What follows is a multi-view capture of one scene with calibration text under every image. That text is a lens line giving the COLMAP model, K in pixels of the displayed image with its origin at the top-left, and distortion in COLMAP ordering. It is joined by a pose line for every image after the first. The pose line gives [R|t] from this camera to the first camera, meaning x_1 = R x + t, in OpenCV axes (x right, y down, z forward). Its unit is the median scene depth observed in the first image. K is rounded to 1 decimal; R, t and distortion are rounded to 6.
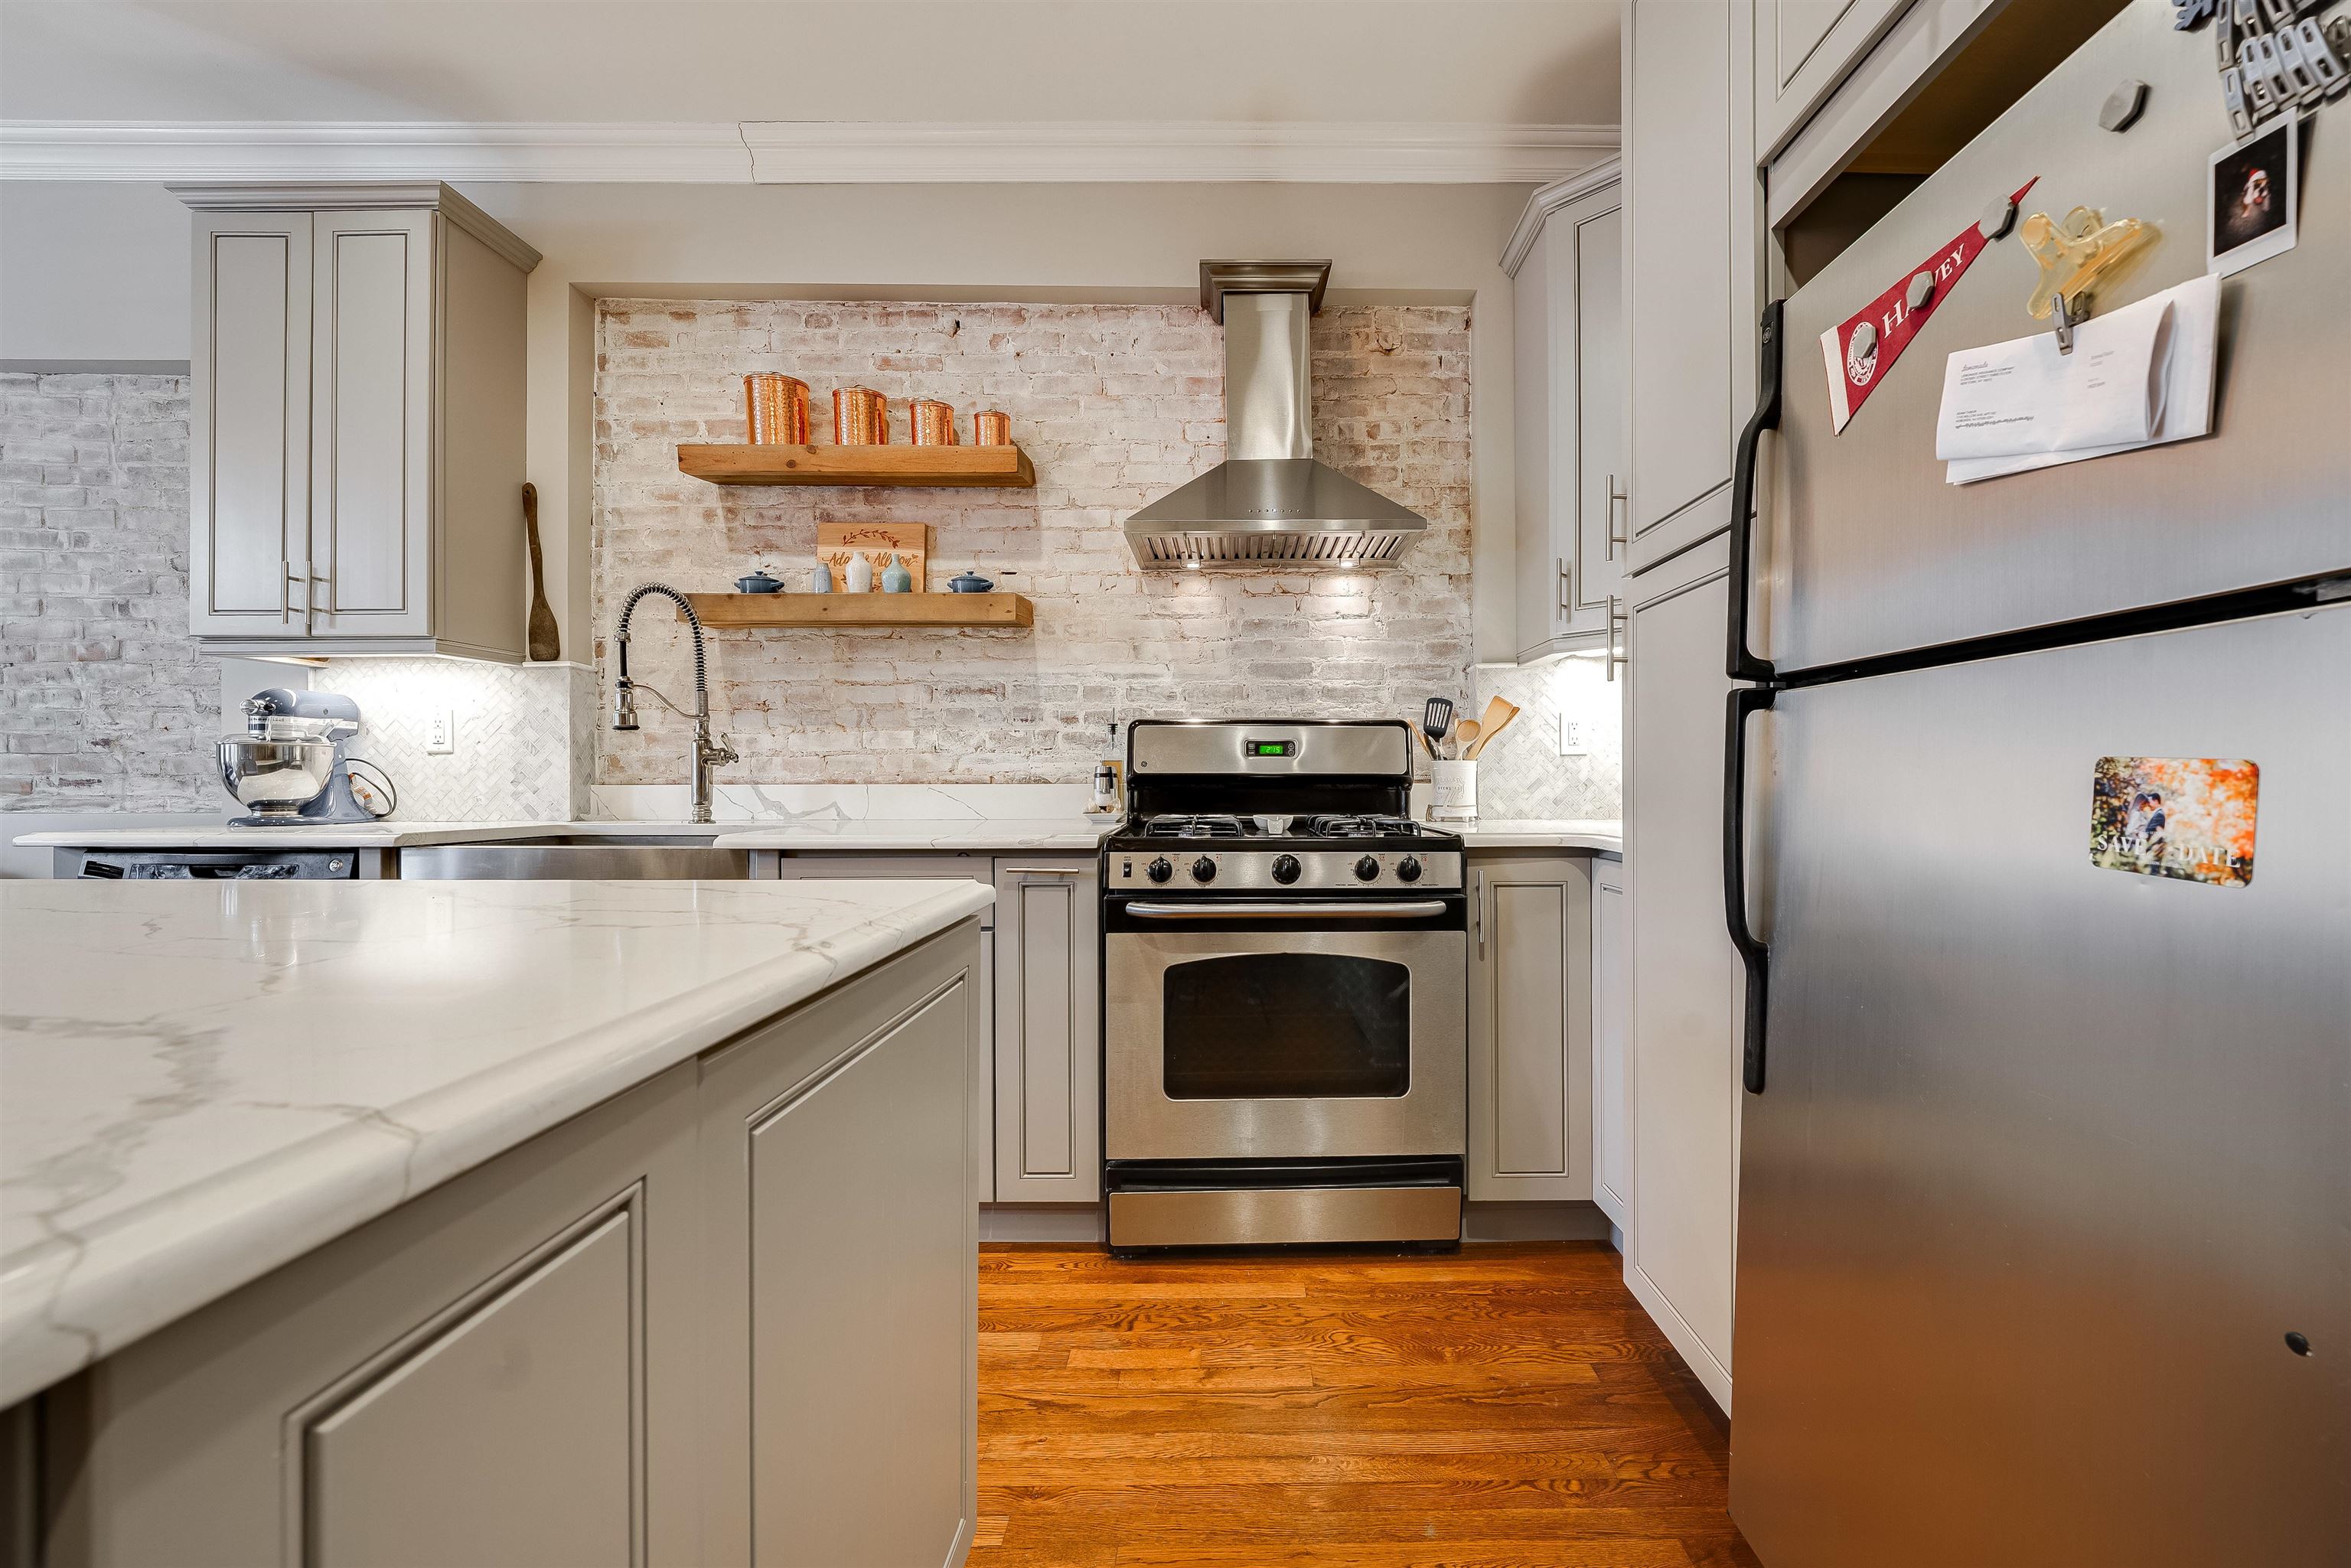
lens RADIAL K [[971.1, 0, 1254.2], [0, 971.1, 784.1], [0, 0, 1]] dist [-0.011509, 0.001673]
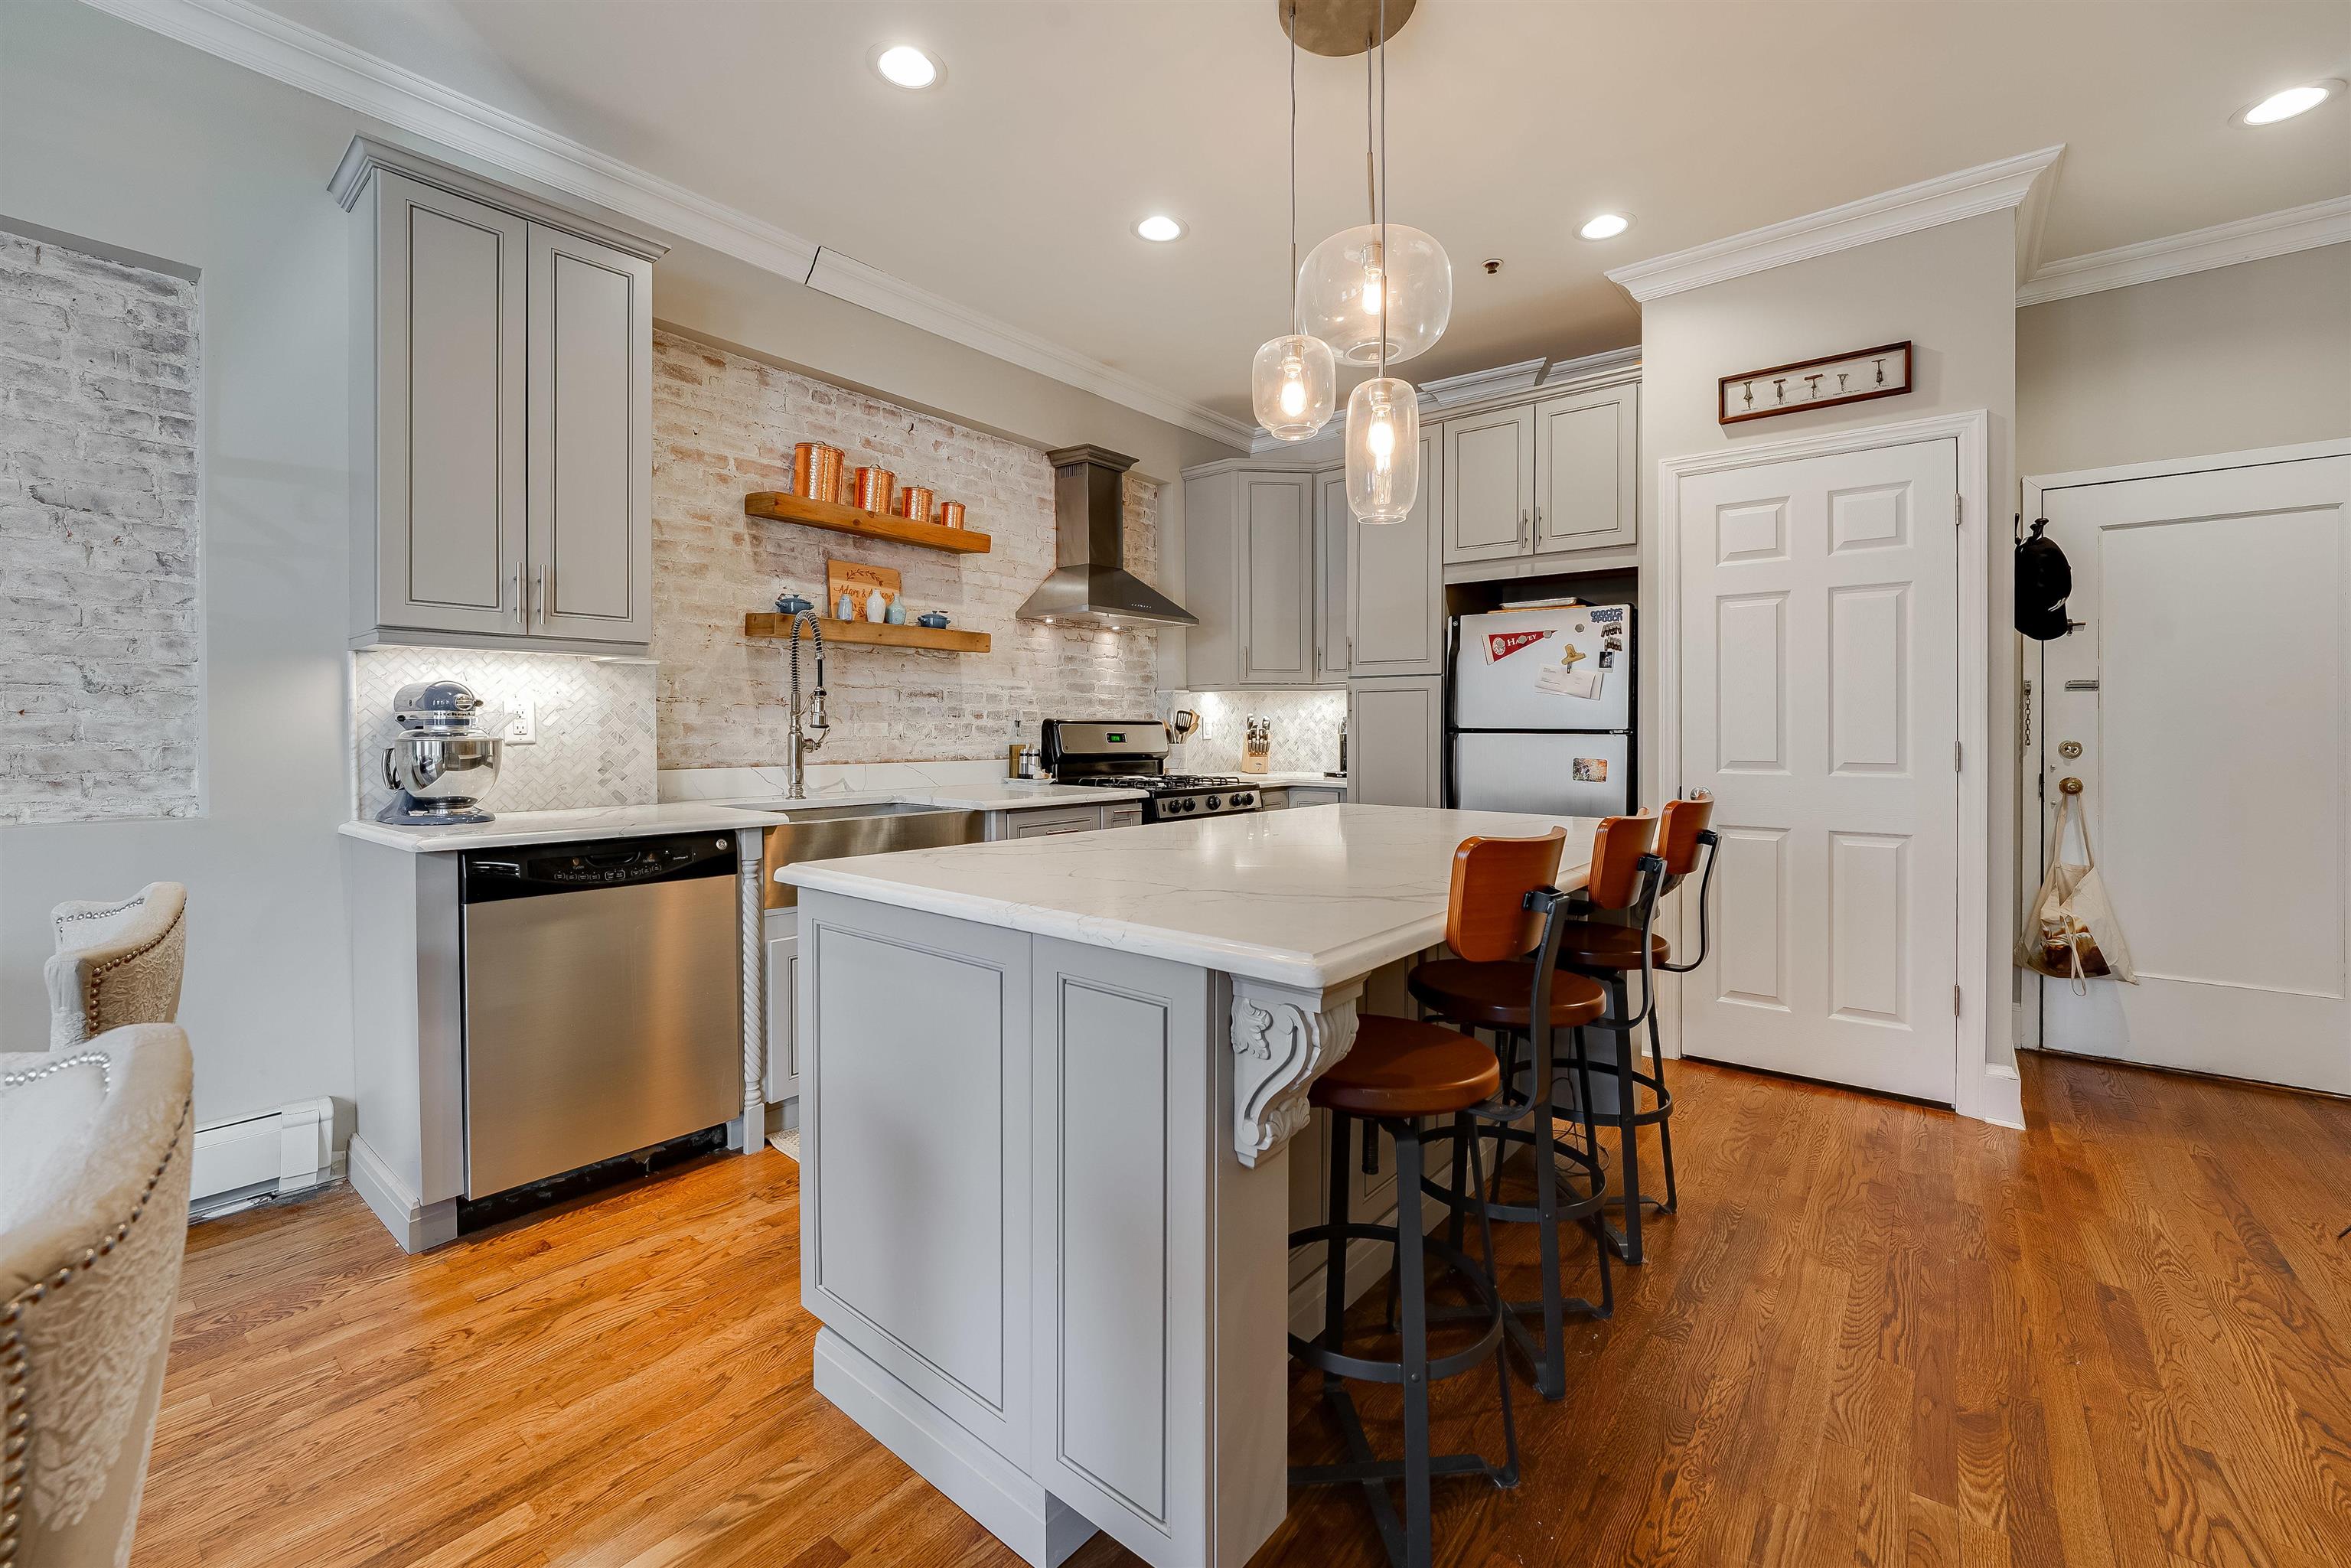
lens RADIAL K [[964.7, 0, 1185.7], [0, 964.7, 740.4], [0, 0, 1]] dist [-0.014303, 0.002439]
pose [[0.634222, -0.006222, 0.773126, -1.126662], [0.002941, 0.999980, 0.005635, -0.037682], [-0.773146, -0.001300, 0.634227, -0.163900]]
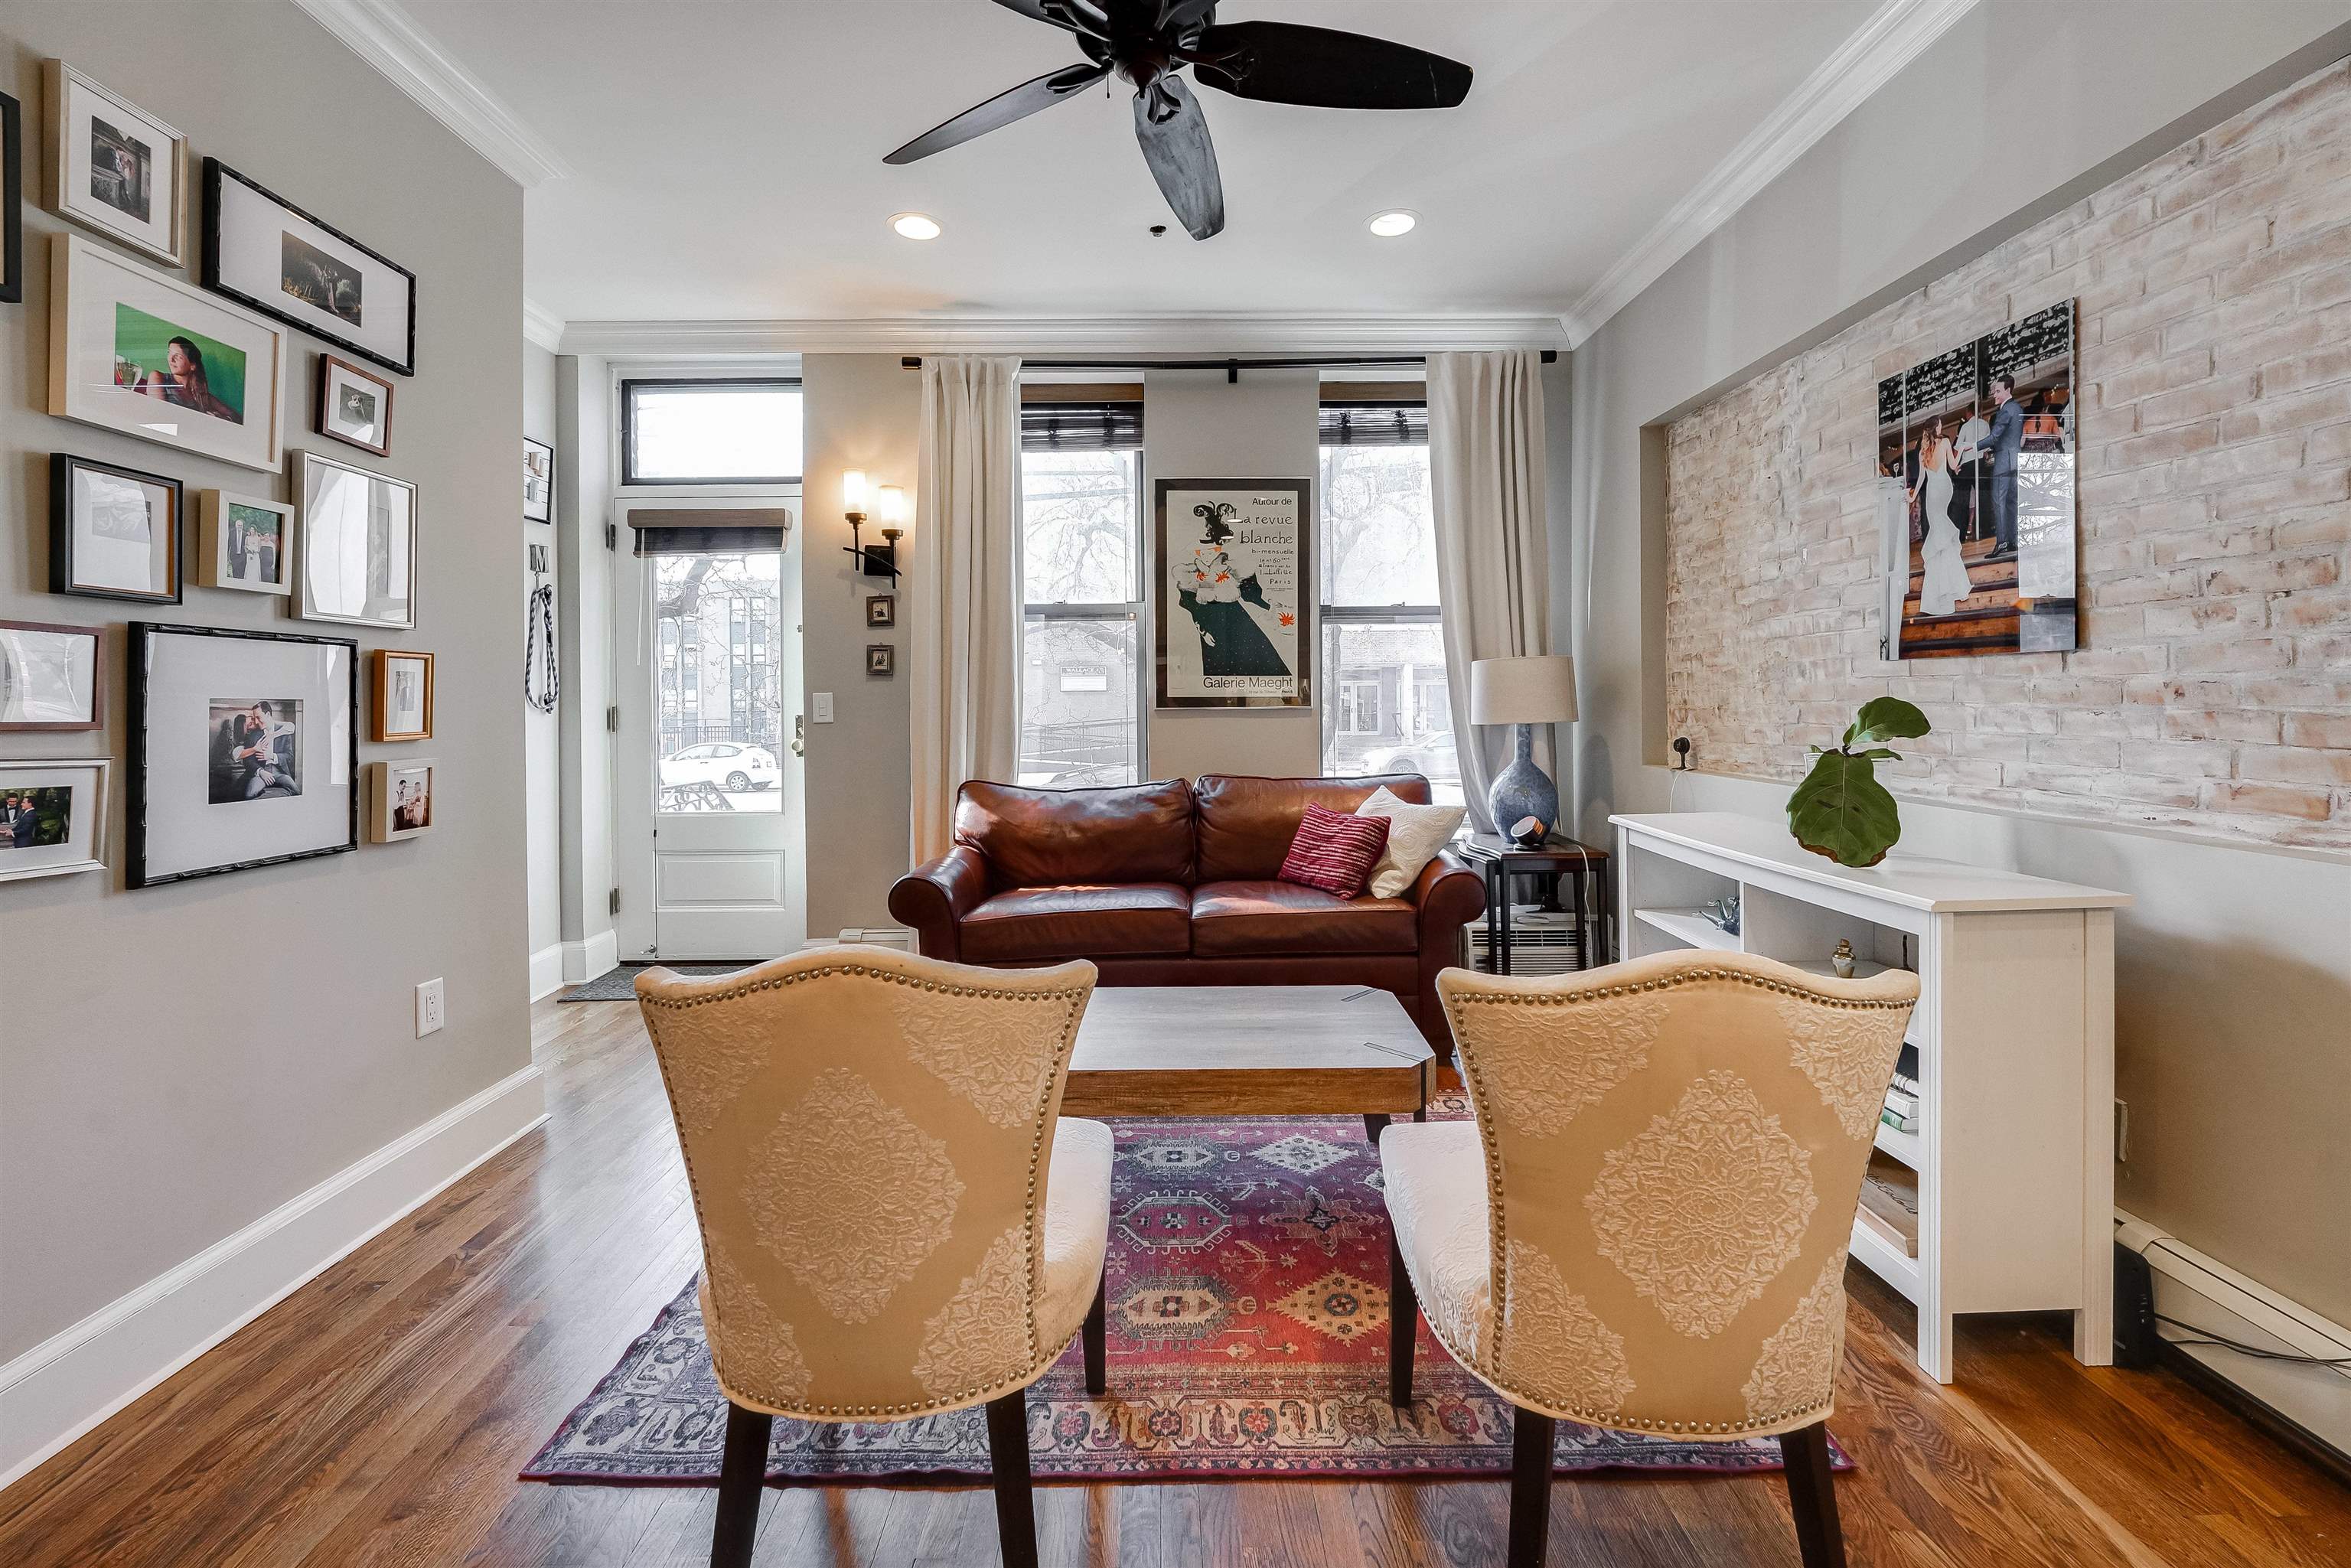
lens RADIAL K [[971.1, 0, 1171.6], [0, 971.1, 704.2], [0, 0, 1]] dist [-0.011509, 0.001673]
pose [[-0.001842, 0.004201, -0.999989, -0.710396], [0.005912, 0.999974, 0.004190, -0.063498], [0.999981, -0.005904, -0.001867, 0.321246]]
